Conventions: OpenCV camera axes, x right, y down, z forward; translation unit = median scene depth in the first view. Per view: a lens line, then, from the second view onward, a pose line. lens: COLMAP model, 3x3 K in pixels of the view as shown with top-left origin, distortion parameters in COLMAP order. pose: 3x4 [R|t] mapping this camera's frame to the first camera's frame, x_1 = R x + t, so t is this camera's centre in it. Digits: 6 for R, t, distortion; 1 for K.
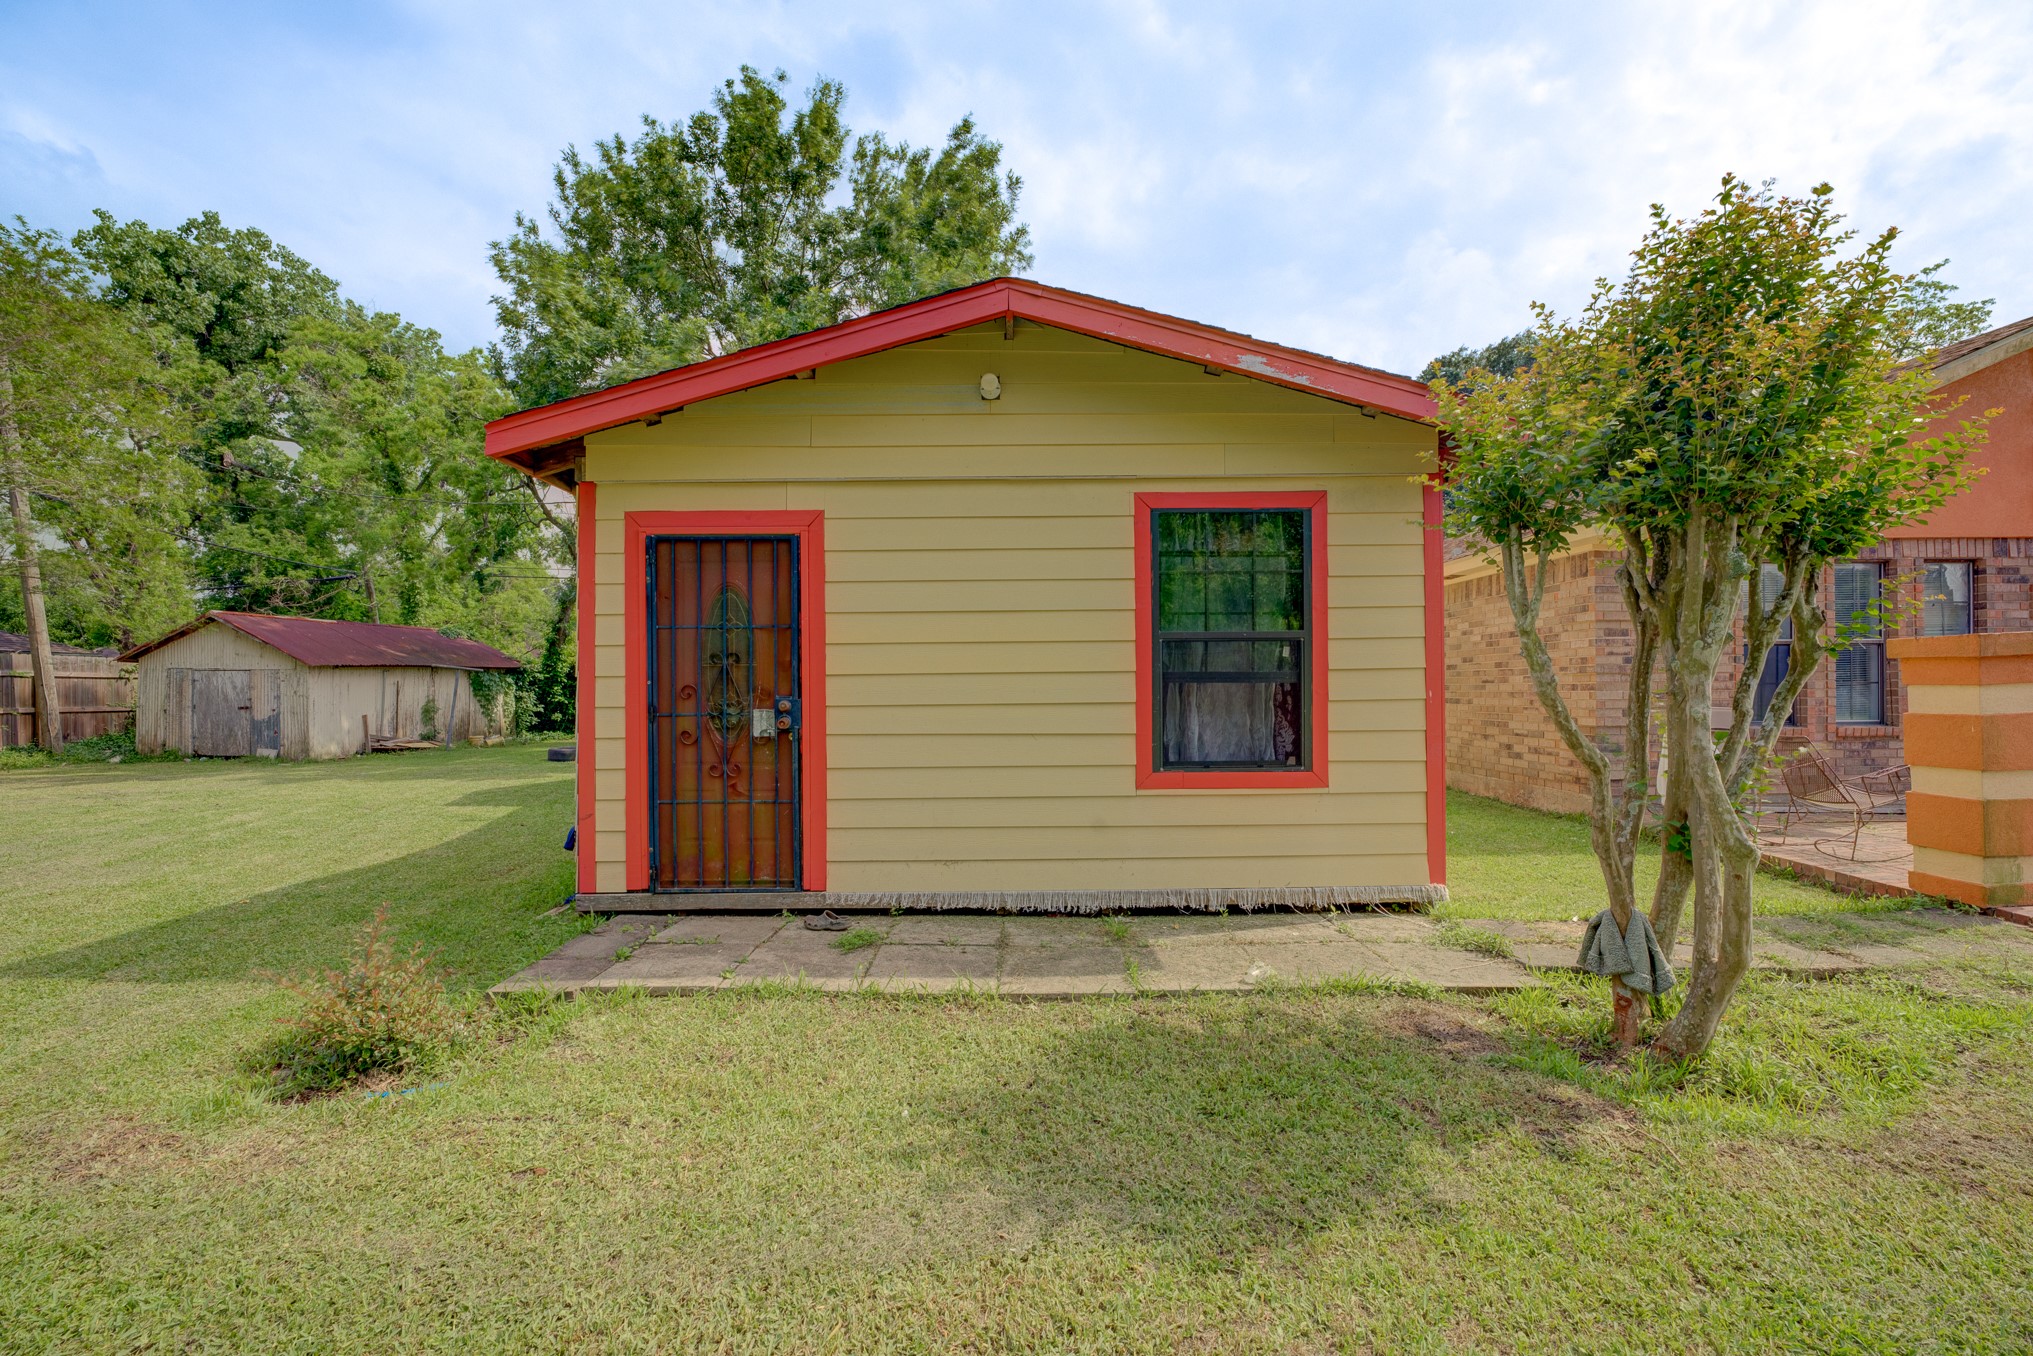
lens RADIAL K [[827.3, 0, 1020.2], [0, 827.3, 686.2], [0, 0, 1]] dist [-0.016521, -0.000327]
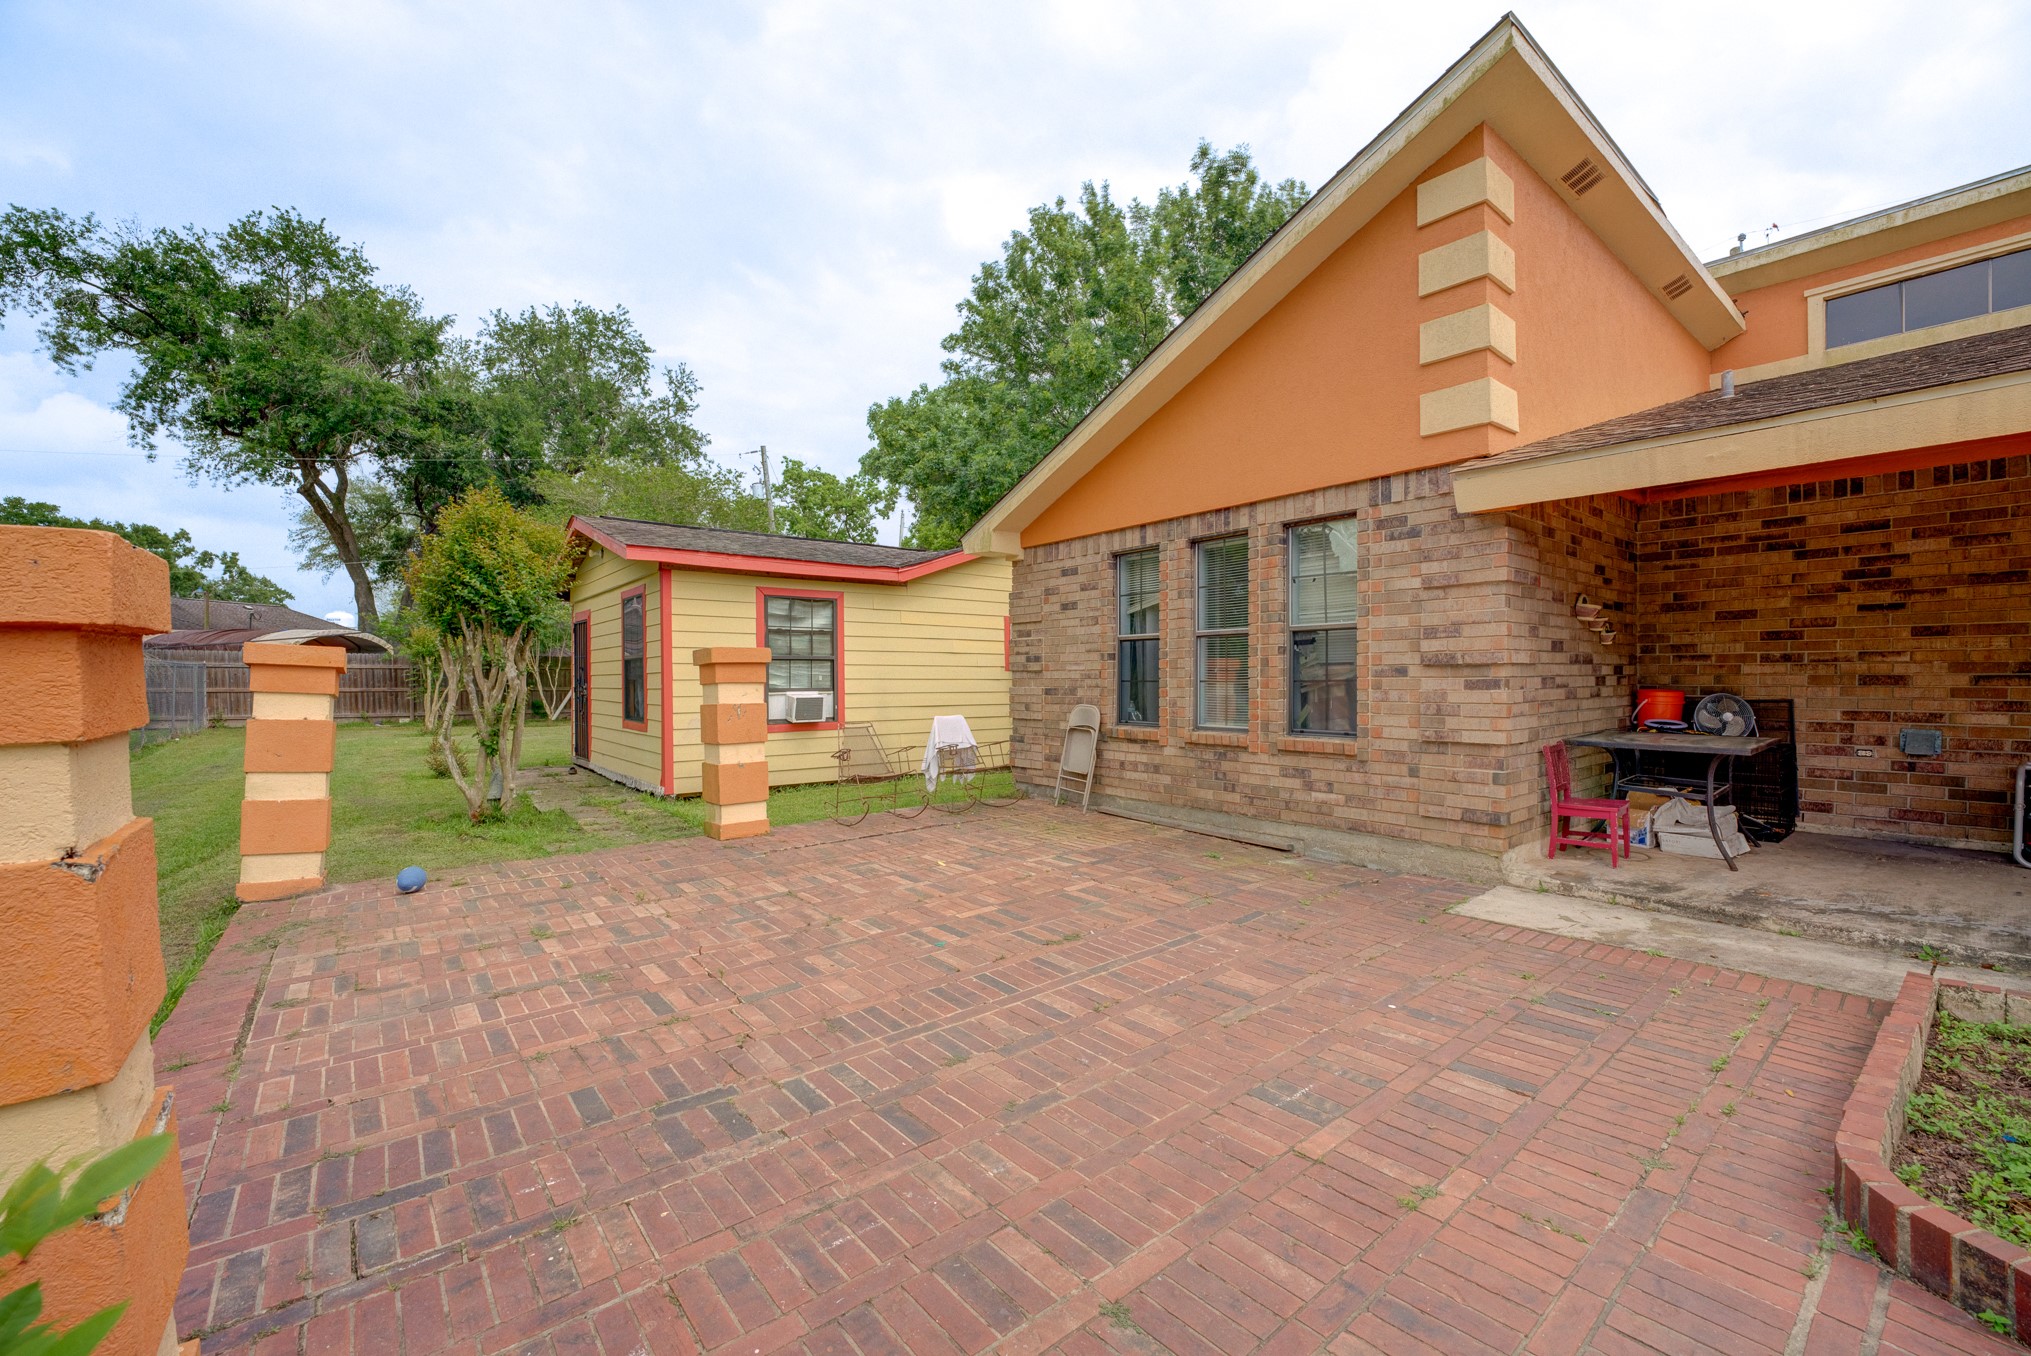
lens RADIAL K [[826.5, 0, 1019.2], [0, 826.5, 686.2], [0, 0, 1]] dist [-0.016521, -0.000327]
pose [[0.642267, 0.011030, -0.766401, 1.566483], [0.003715, 0.999840, 0.017503, -0.015091], [0.766472, -0.014088, 0.642123, 0.292195]]
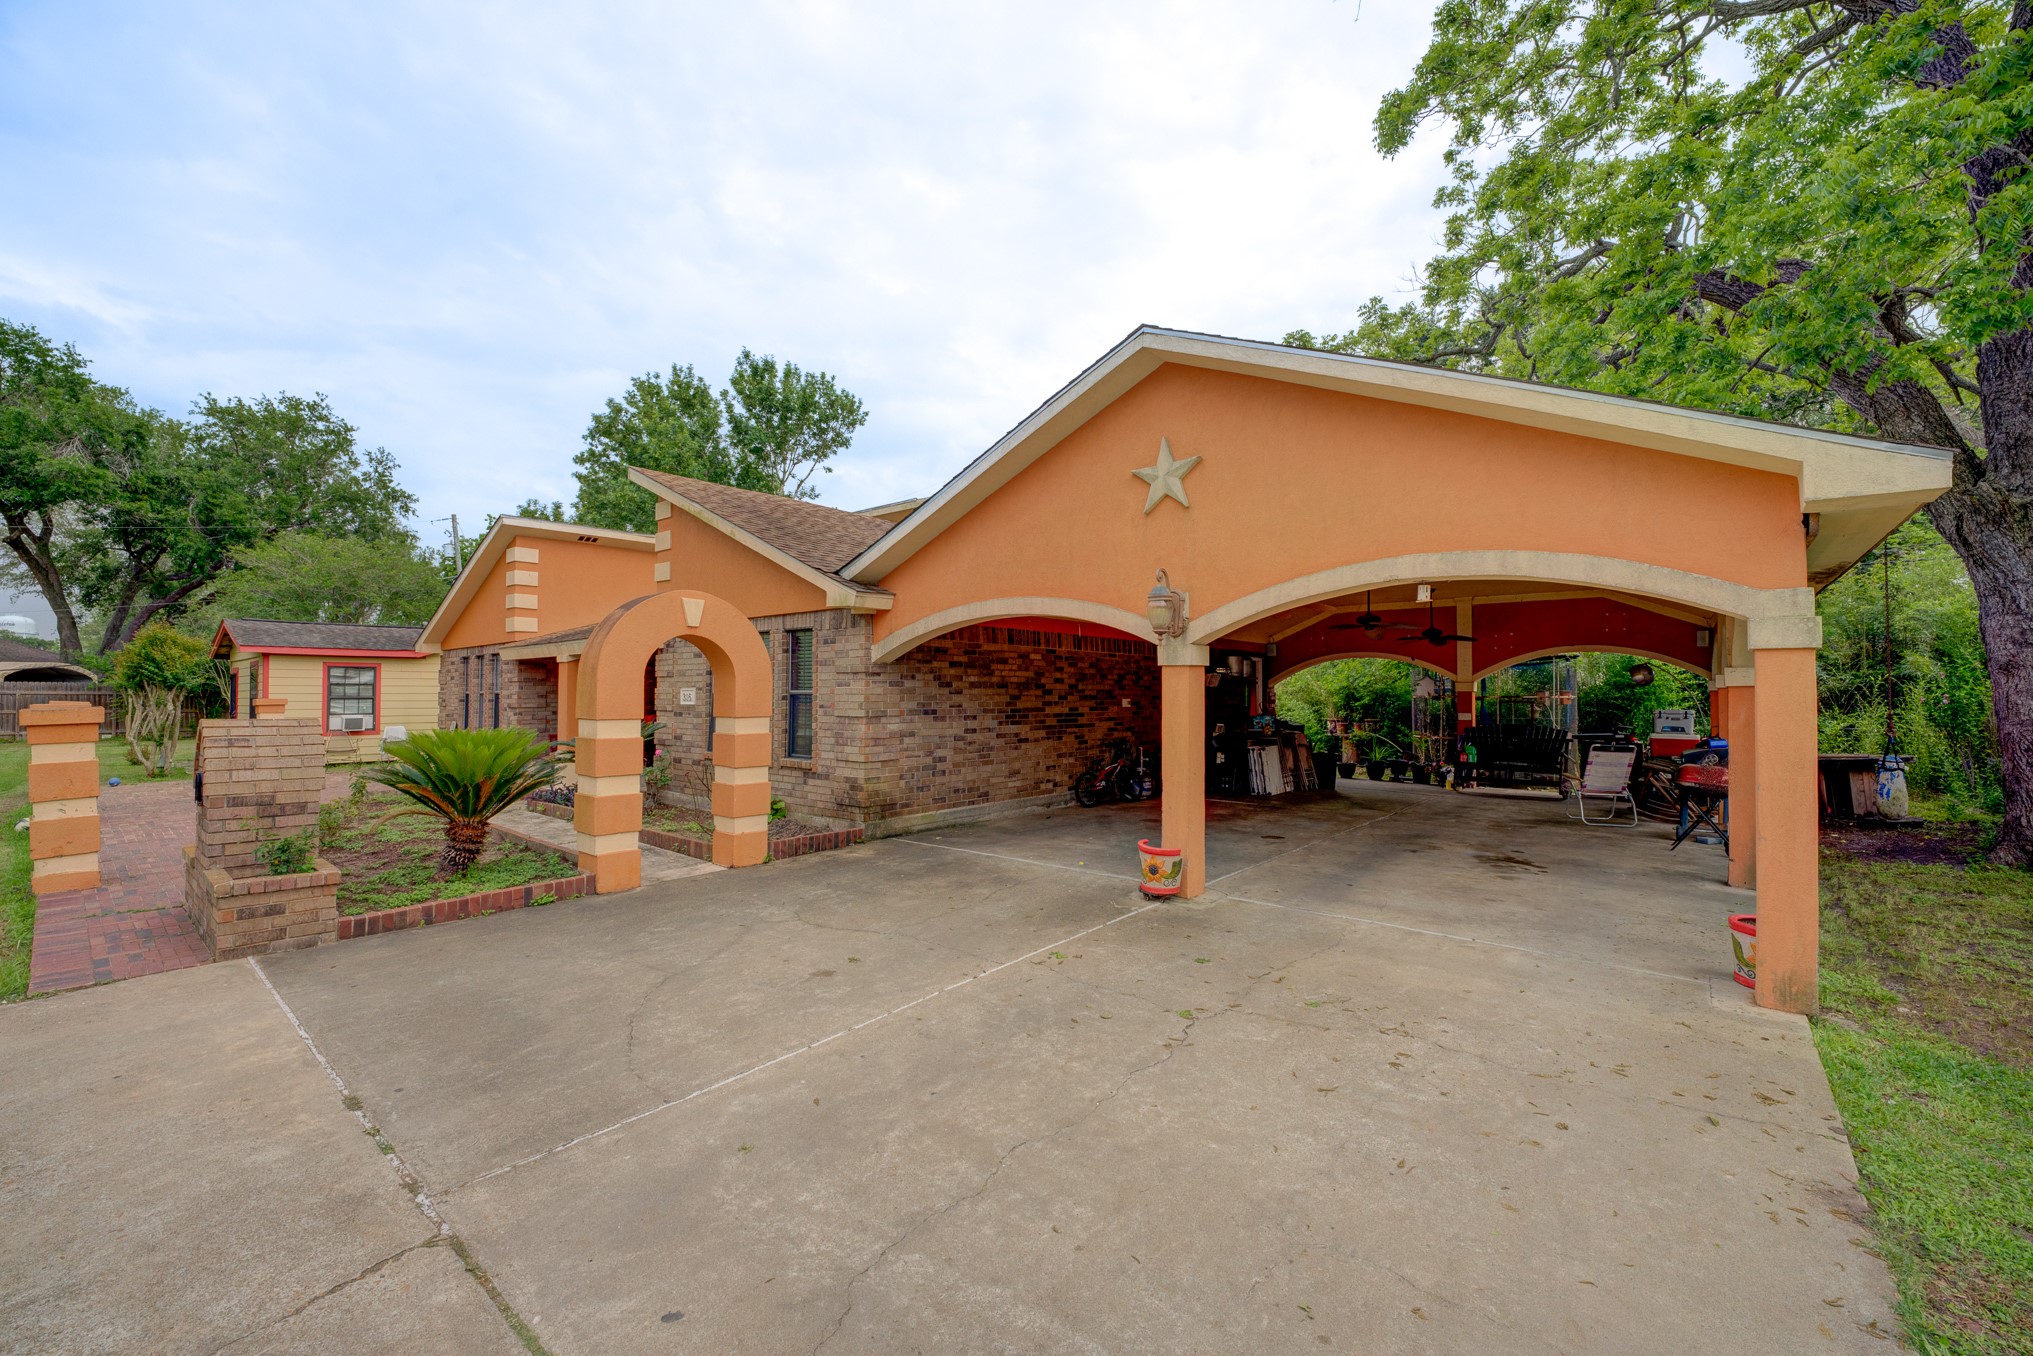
lens RADIAL K [[838.0, 0, 1016.5], [0, 838.0, 678.0], [0, 0, 1]] dist [-0.011372, 0.000029]
pose [[0.776138, -0.007979, -0.630512, 3.554041], [0.001286, 0.999938, -0.011071, -0.067851], [0.630561, 0.007781, 0.776100, 0.168162]]
